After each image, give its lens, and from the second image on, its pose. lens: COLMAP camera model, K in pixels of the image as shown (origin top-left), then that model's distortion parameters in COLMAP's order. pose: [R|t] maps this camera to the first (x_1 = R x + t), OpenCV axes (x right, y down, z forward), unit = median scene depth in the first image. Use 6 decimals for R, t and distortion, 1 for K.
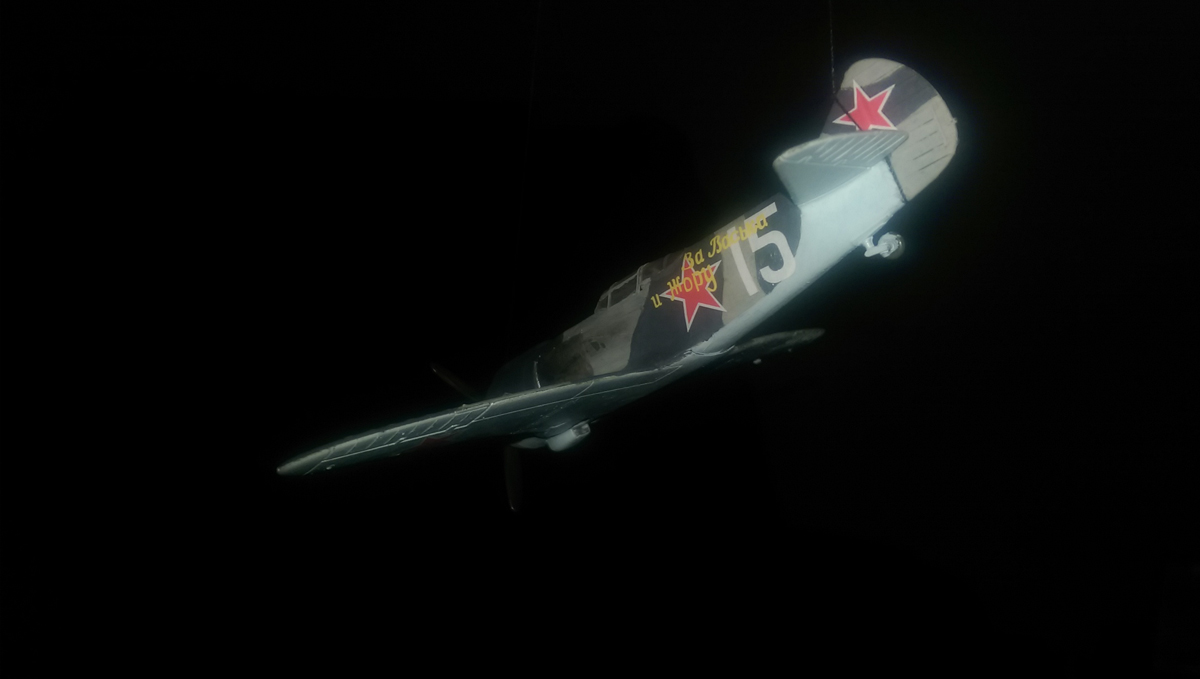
lens RADIAL K [[868.2, 0, 596.7], [0, 868.2, 346.7], [0, 0, 1]] dist [0.119286, -0.228482]
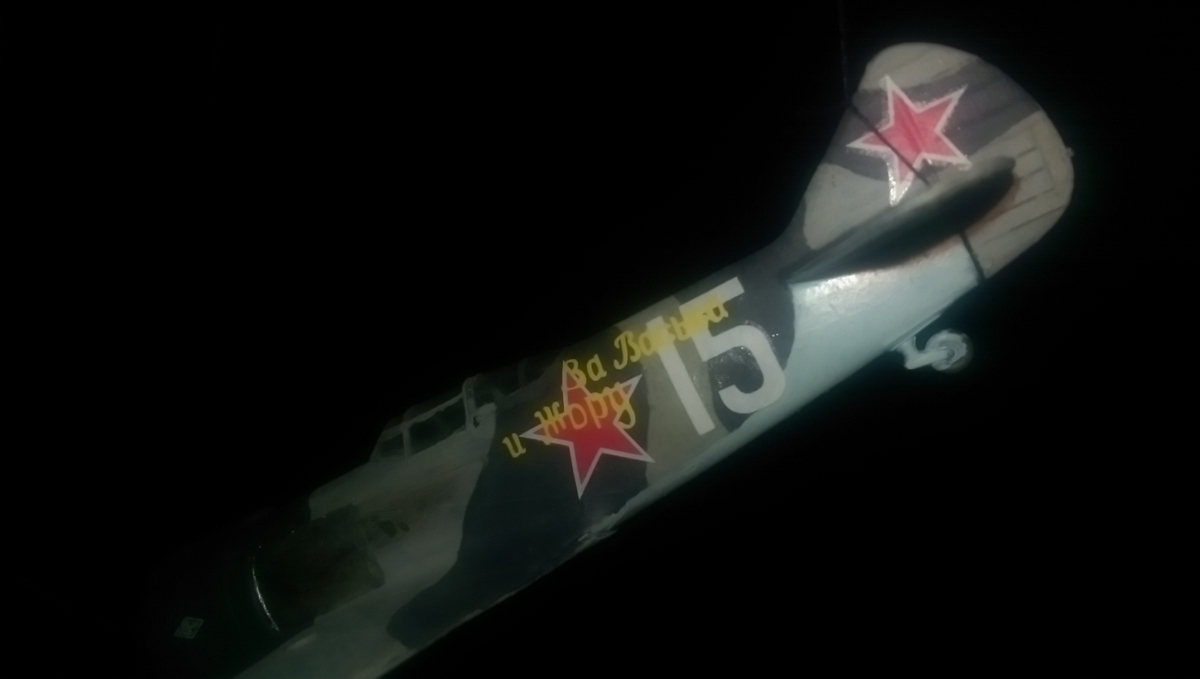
lens RADIAL K [[868.2, 0, 596.7], [0, 868.2, 346.7], [0, 0, 1]] dist [0.119286, -0.228482]
pose [[0.902163, -0.041541, 0.429392, -0.128783], [0.061592, 0.997559, -0.032898, -0.099455], [-0.426977, 0.056126, 0.902519, 0.487043]]
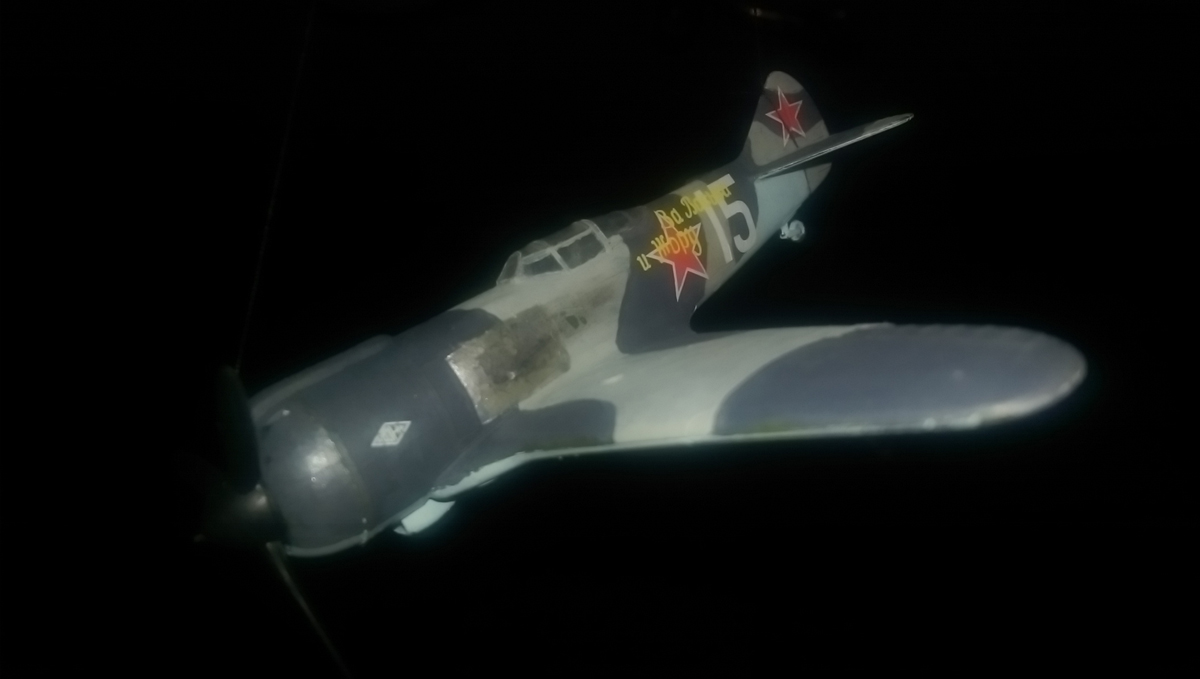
lens RADIAL K [[868.2, 0, 596.7], [0, 868.2, 346.7], [0, 0, 1]] dist [0.119286, -0.228482]
pose [[0.135862, 0.089197, 0.986704, -0.740833], [0.165880, 0.979832, -0.111416, 0.107679], [-0.976742, 0.178811, 0.118326, 1.010194]]
